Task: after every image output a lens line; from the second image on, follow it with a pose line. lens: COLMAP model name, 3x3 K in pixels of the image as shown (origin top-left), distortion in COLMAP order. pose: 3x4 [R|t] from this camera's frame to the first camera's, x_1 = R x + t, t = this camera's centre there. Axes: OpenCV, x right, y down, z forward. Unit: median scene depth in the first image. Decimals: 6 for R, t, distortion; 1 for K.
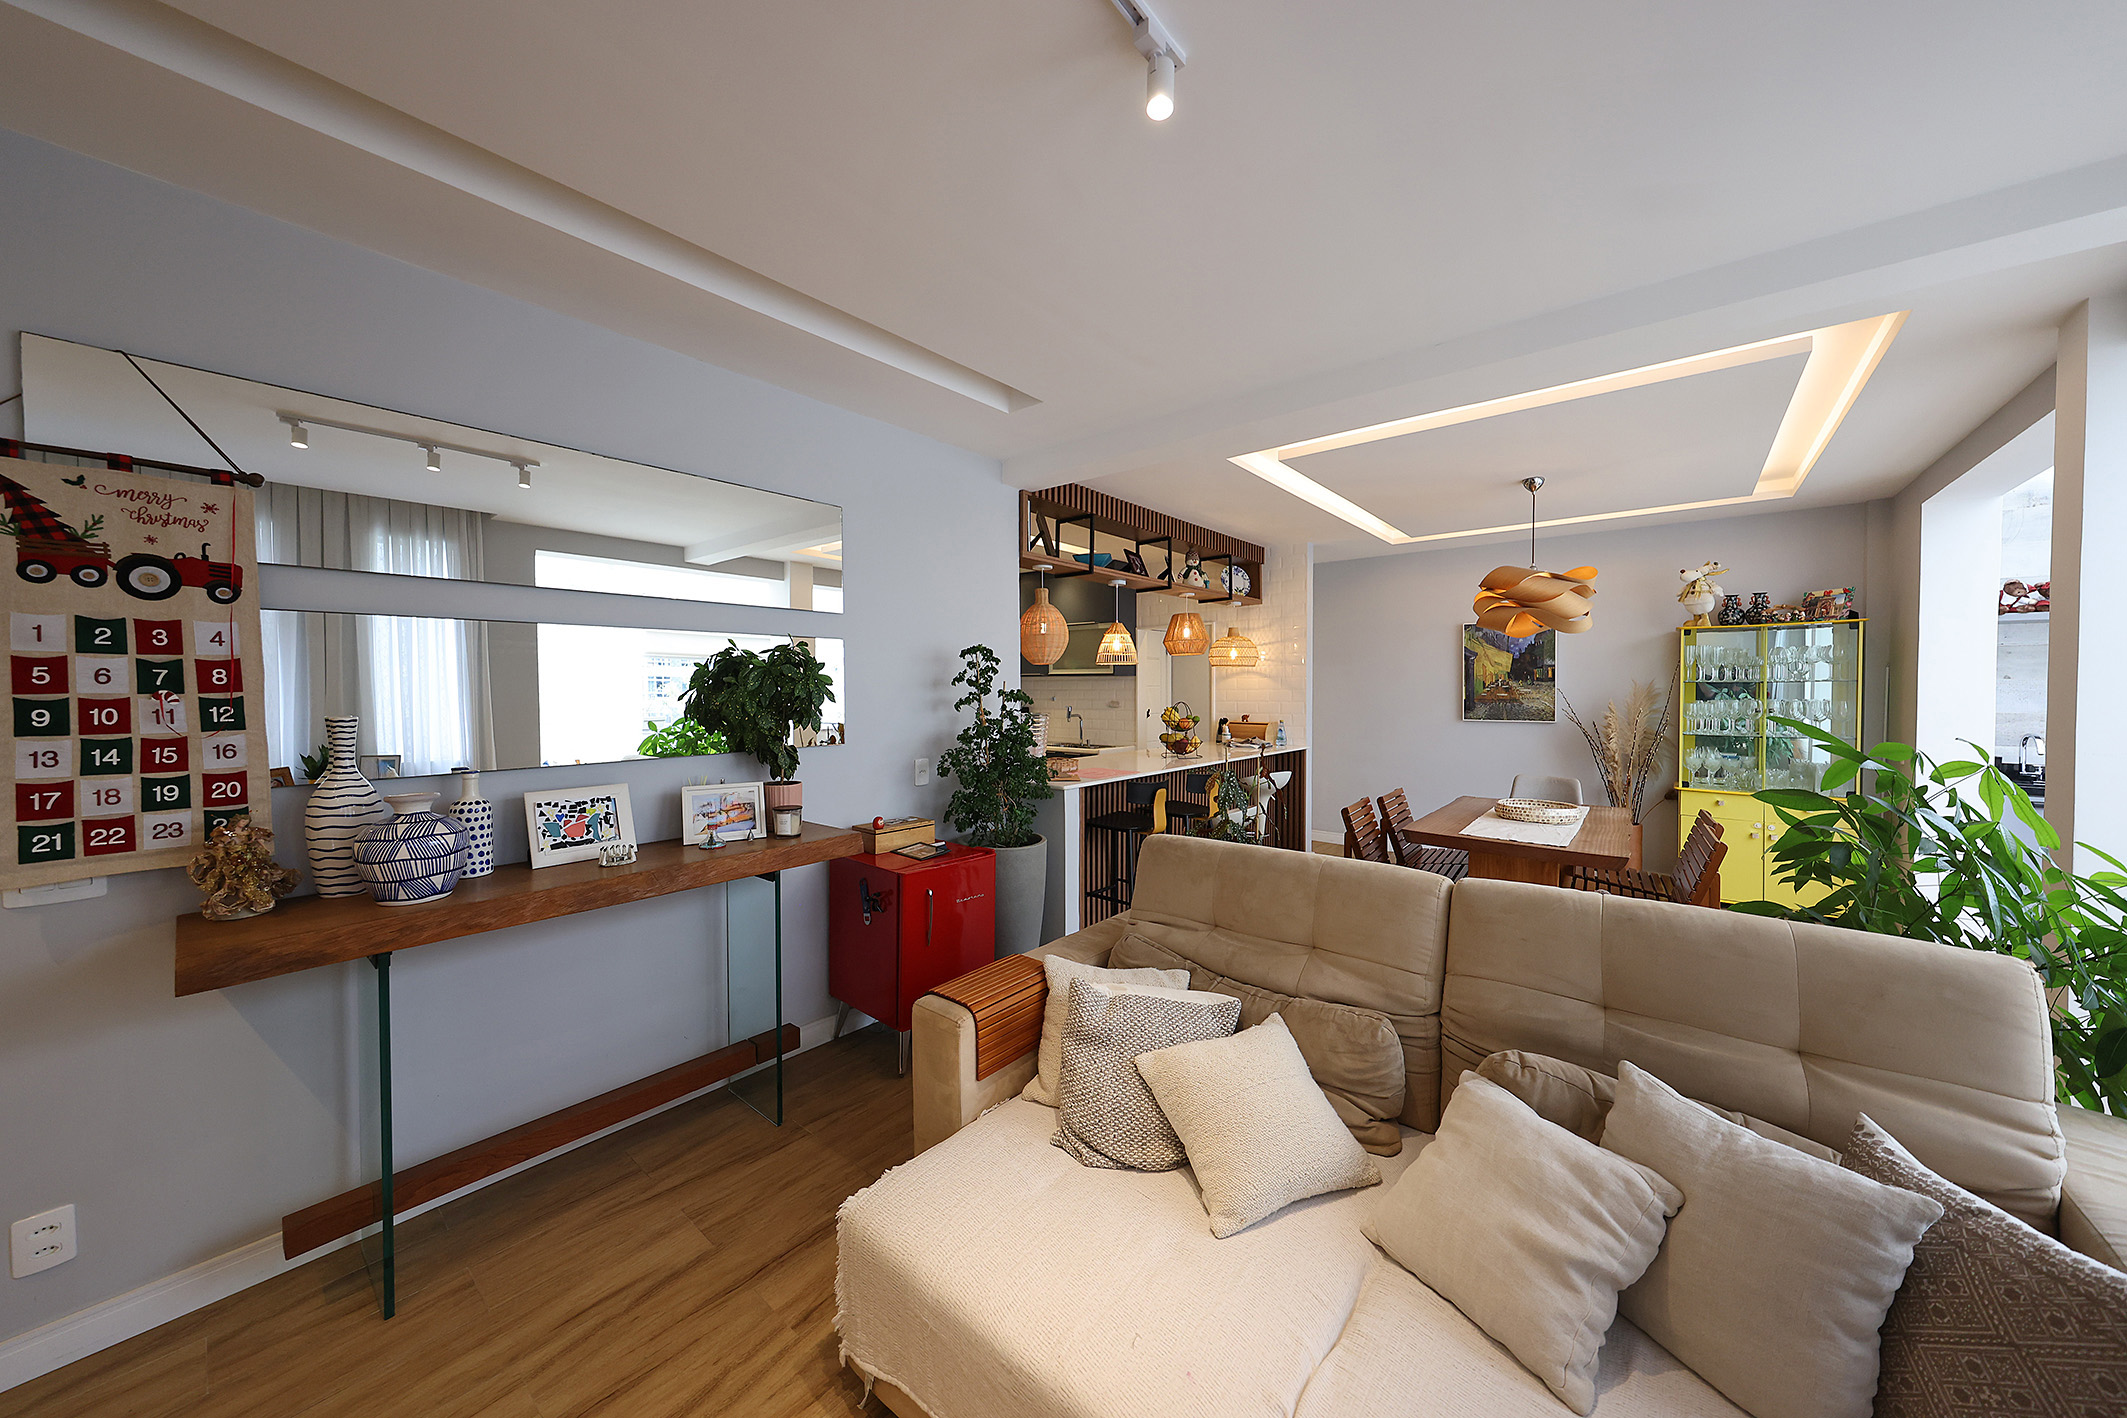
lens RADIAL K [[737.7, 0, 1064.5], [0, 737.7, 703.9], [0, 0, 1]] dist [0.000557, 0.000014]
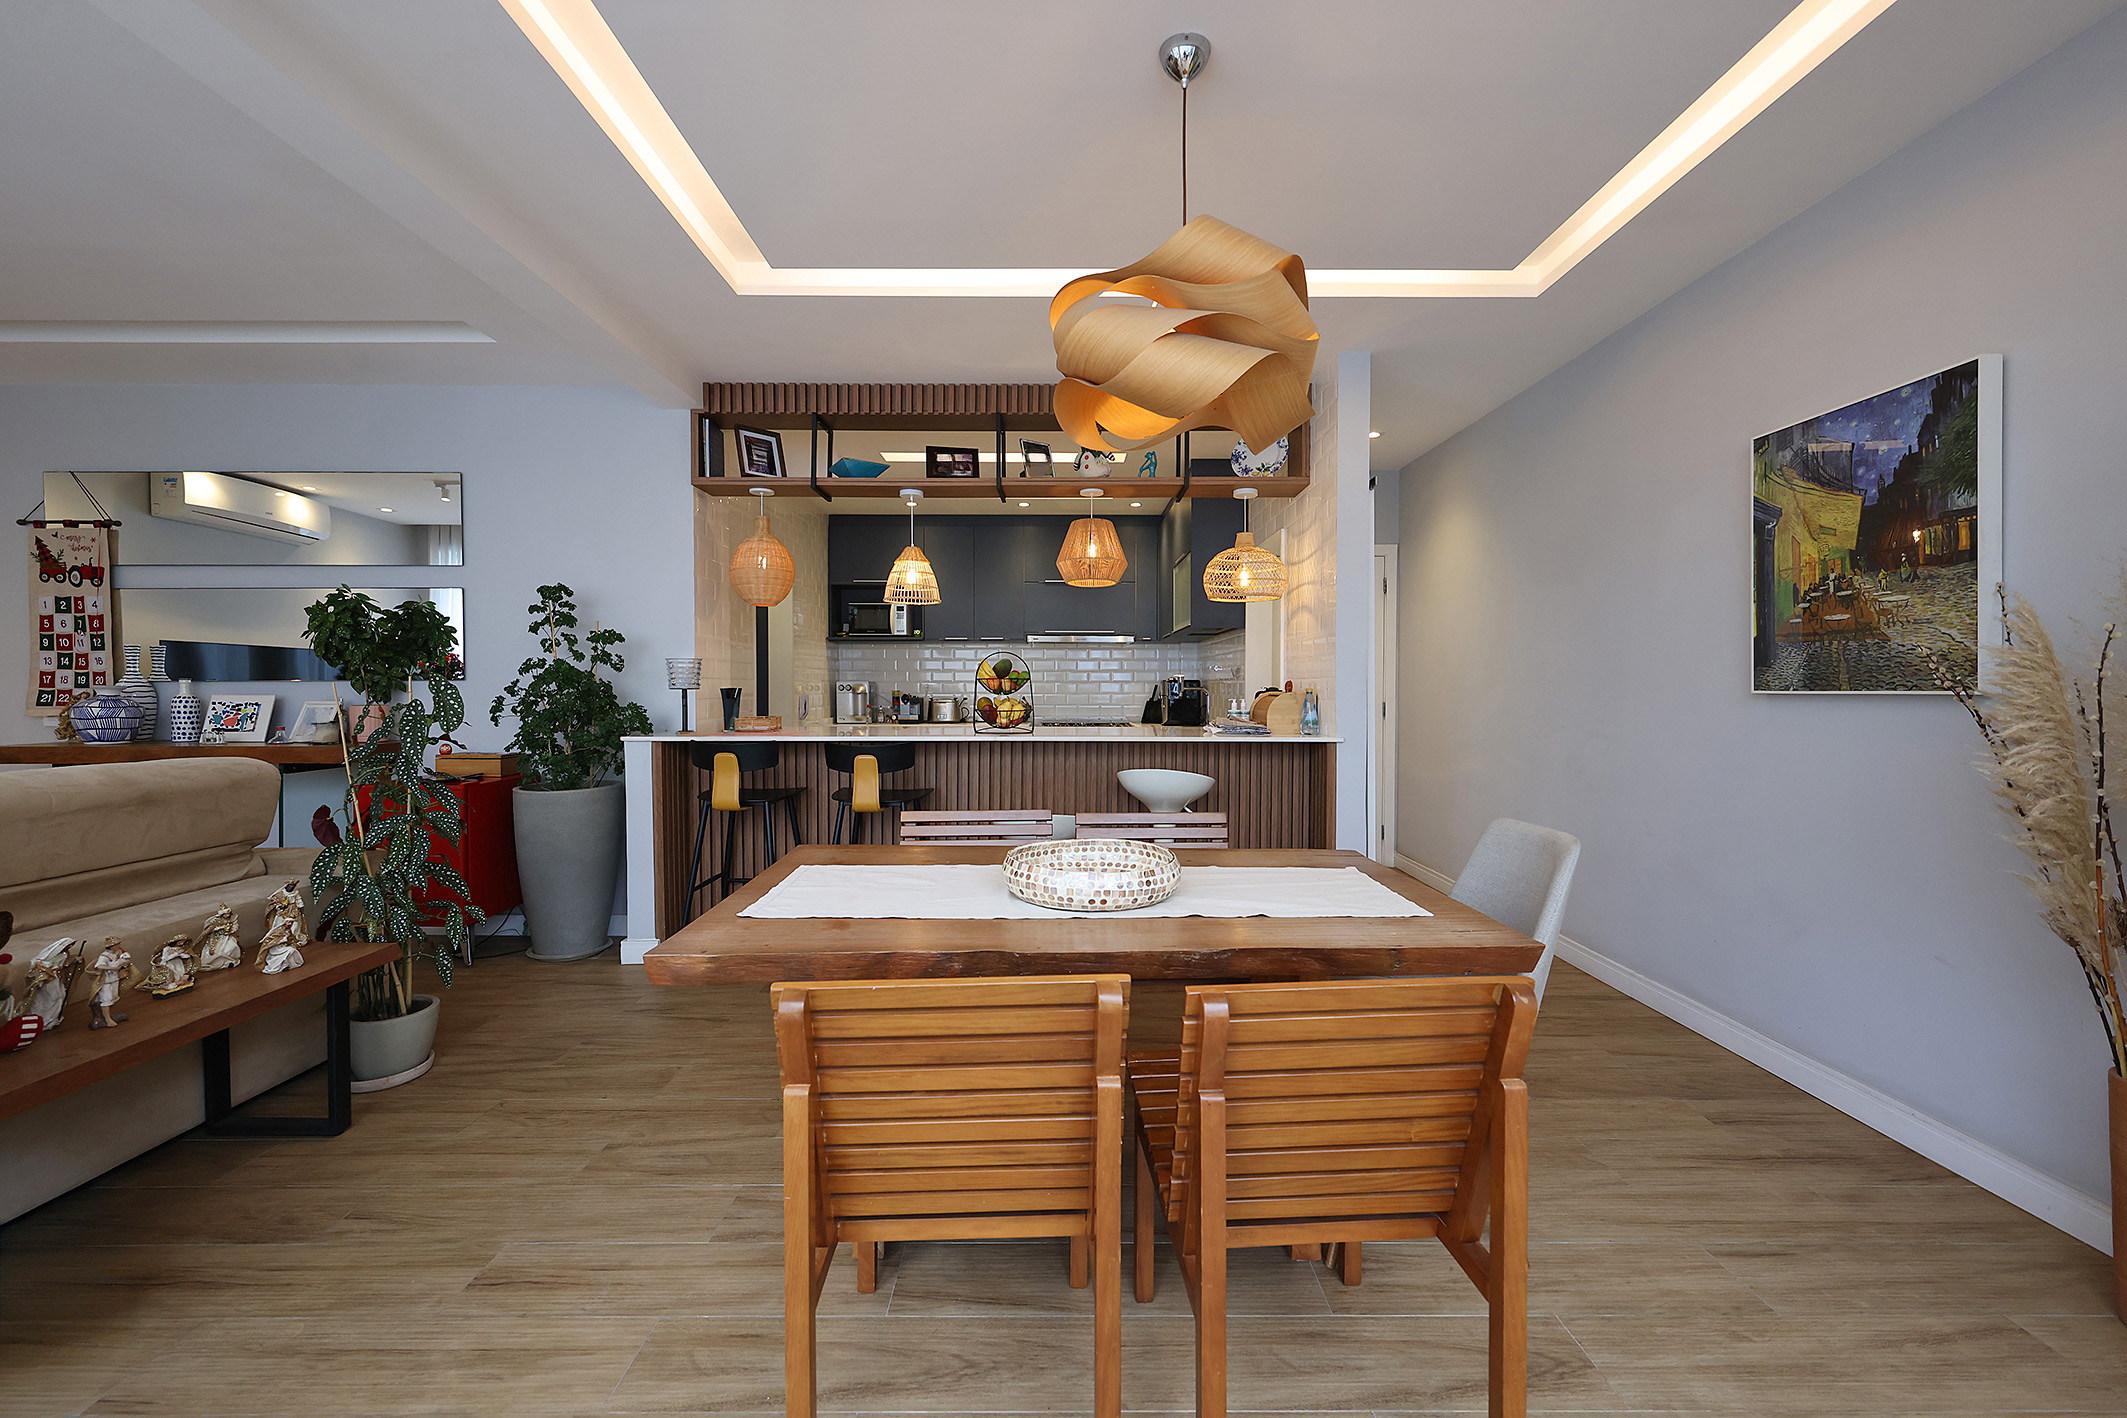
lens RADIAL K [[820.2, 0, 1063.5], [0, 820.2, 709.0], [0, 0, 1]] dist [0.000498, 0.000010]
pose [[0.636116, 0.023639, -0.771231, 0.849353], [-0.020167, 0.999698, 0.014007, 0.041893], [0.771330, 0.006644, 0.636401, 0.606805]]
